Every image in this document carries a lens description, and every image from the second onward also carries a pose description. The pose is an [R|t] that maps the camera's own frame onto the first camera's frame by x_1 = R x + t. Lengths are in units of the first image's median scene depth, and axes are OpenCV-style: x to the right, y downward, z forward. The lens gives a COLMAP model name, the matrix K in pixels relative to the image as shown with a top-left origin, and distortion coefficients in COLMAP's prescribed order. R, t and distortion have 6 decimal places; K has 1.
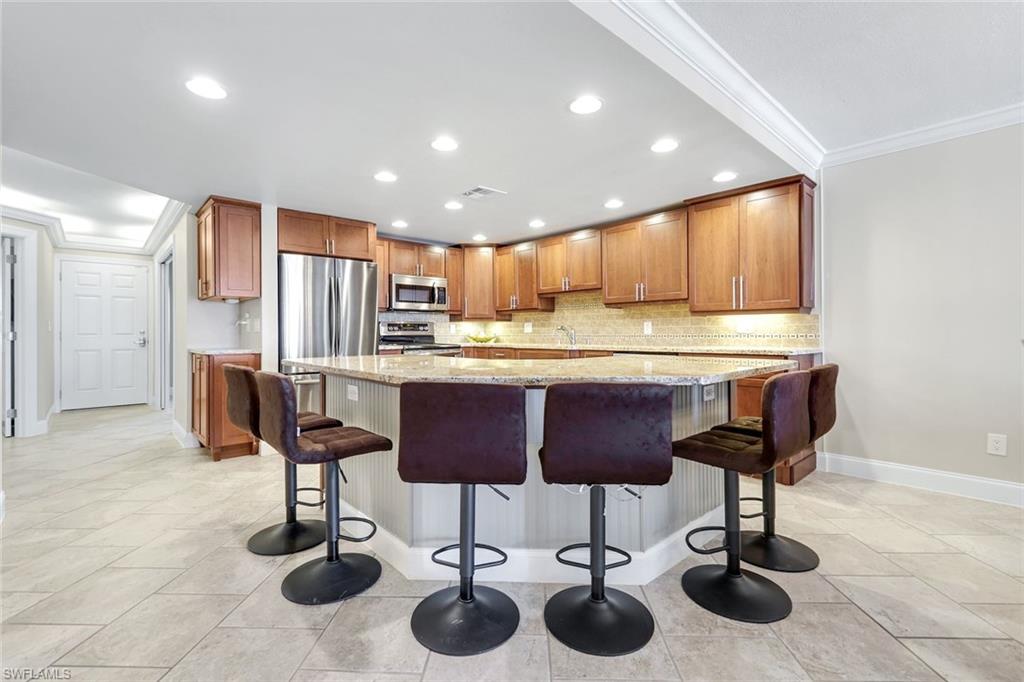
lens RADIAL K [[451.1, 0, 511.0], [0, 451.1, 328.6], [0, 0, 1]] dist [0.001964, -0.000045]
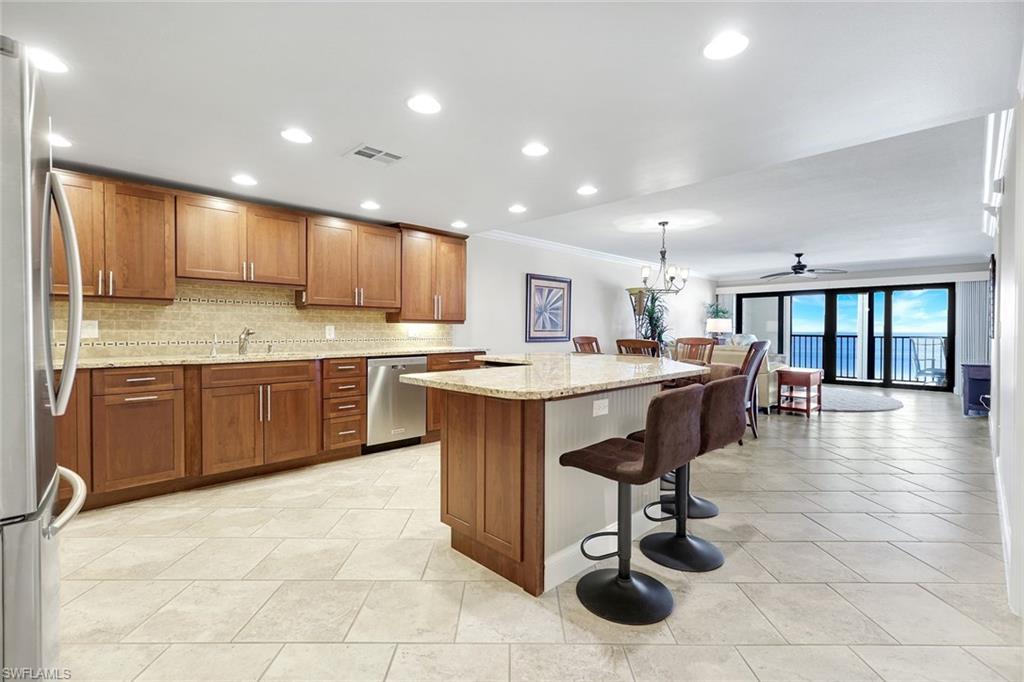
lens RADIAL K [[450.2, 0, 509.1], [0, 450.2, 334.7], [0, 0, 1]] dist [0.001861, 0.000122]
pose [[-0.028039, -0.004919, 0.999595, -0.597659], [-0.011060, 0.999928, 0.004611, -0.004273], [-0.999546, -0.010926, -0.028092, 0.578235]]
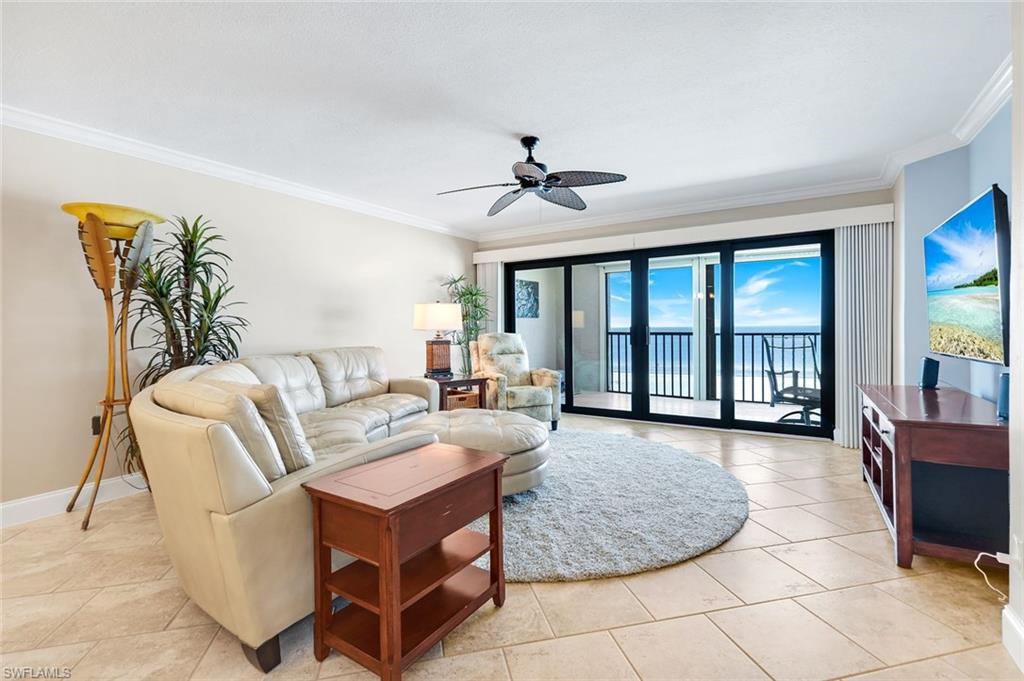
lens RADIAL K [[460.4, 0, 514.5], [0, 460.4, 332.0], [0, 0, 1]] dist [0.000242, -0.000165]
pose [[-0.257871, -0.000565, 0.966179, 0.254368], [0.003369, 0.999993, 0.001484, -0.013010], [-0.966174, 0.003638, -0.257867, -0.225063]]
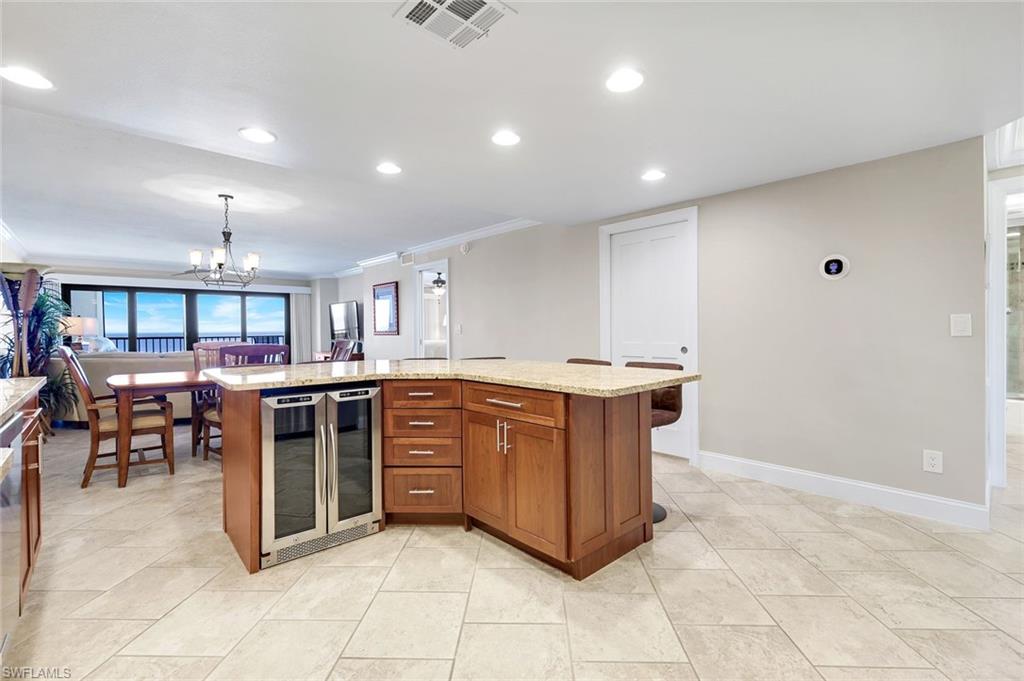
lens RADIAL K [[460.4, 0, 514.5], [0, 460.4, 332.0], [0, 0, 1]] dist [0.000242, -0.000165]
pose [[-0.999870, 0.016001, -0.001781, -0.081430], [0.016001, 0.999872, 0.000340, -0.006779], [0.001786, 0.000311, -0.999998, 1.031206]]
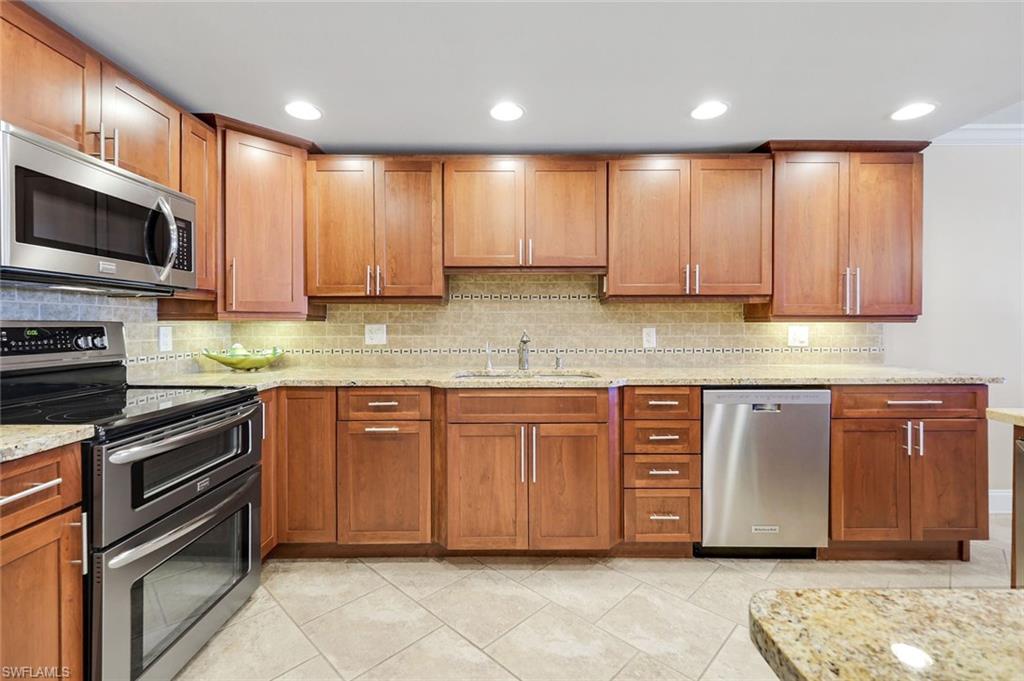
lens RADIAL K [[451.1, 0, 511.0], [0, 451.1, 328.1], [0, 0, 1]] dist [0.001964, -0.000045]
pose [[0.672989, -0.000899, 0.739652, -0.257026], [-0.008133, 0.999930, 0.008616, -0.016696], [-0.739608, -0.011815, 0.672935, 0.646795]]
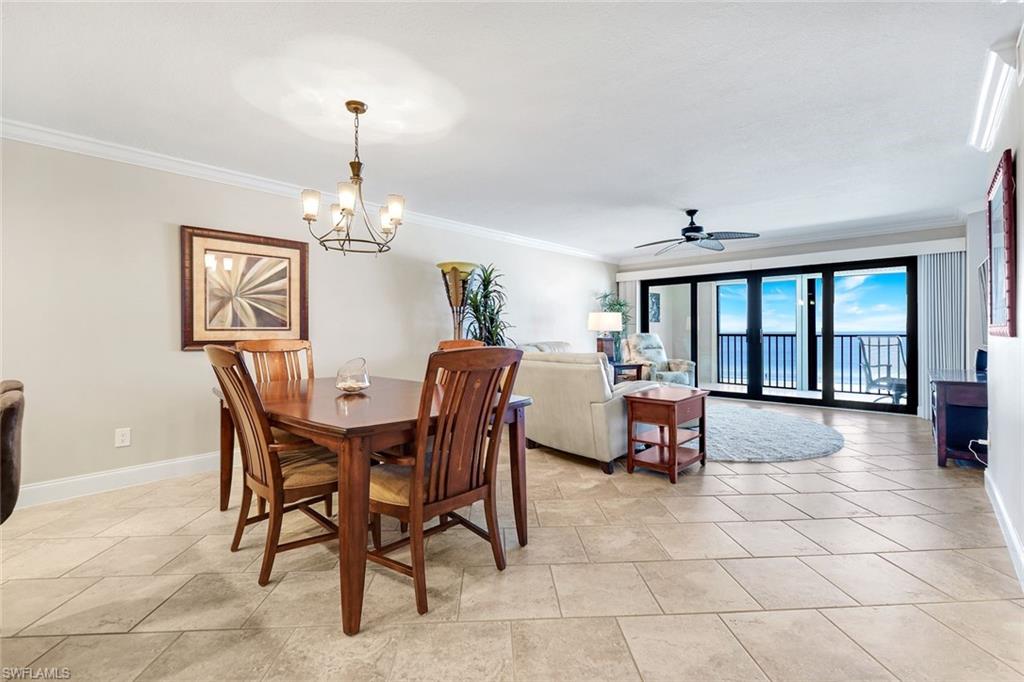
lens RADIAL K [[446.9, 0, 513.6], [0, 446.9, 332.9], [0, 0, 1]] dist [0.002458, 0.000271]
pose [[-0.083677, 0.004500, 0.996483, -0.078322], [-0.002160, 0.999987, -0.004697, -0.003318], [-0.996491, -0.002545, -0.083666, 0.056410]]
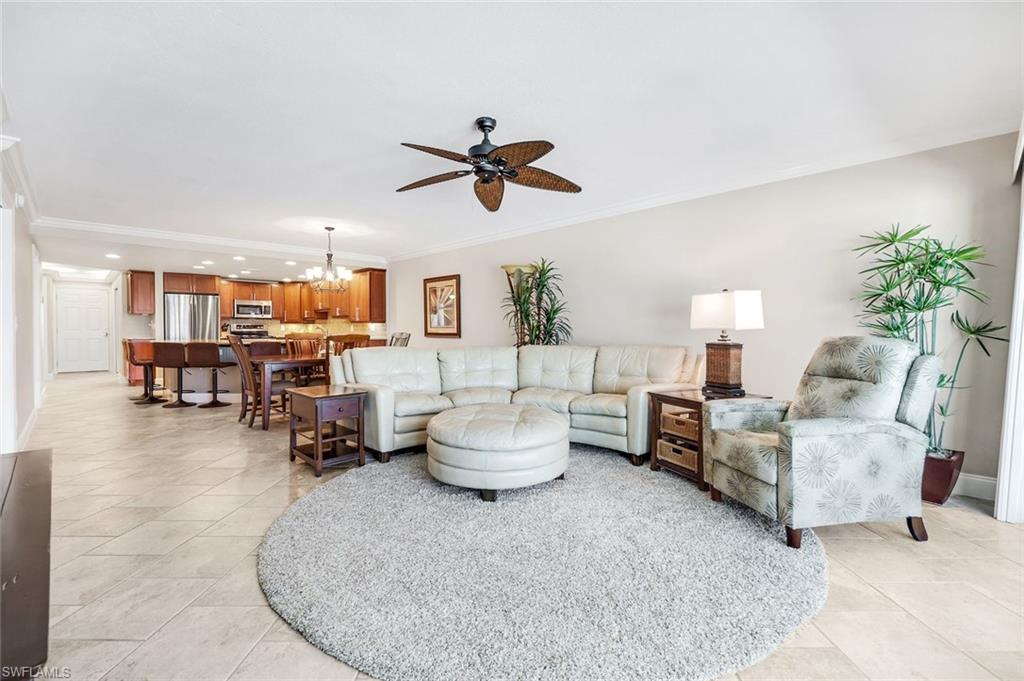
lens RADIAL K [[437.2, 0, 507.2], [0, 437.2, 333.0], [0, 0, 1]] dist [-0.000604, 0.000028]
pose [[0.999403, 0.004420, 0.034274, 0.849285], [-0.005102, 0.999791, 0.019822, -0.021243], [-0.034179, -0.019985, 0.999216, -0.927377]]
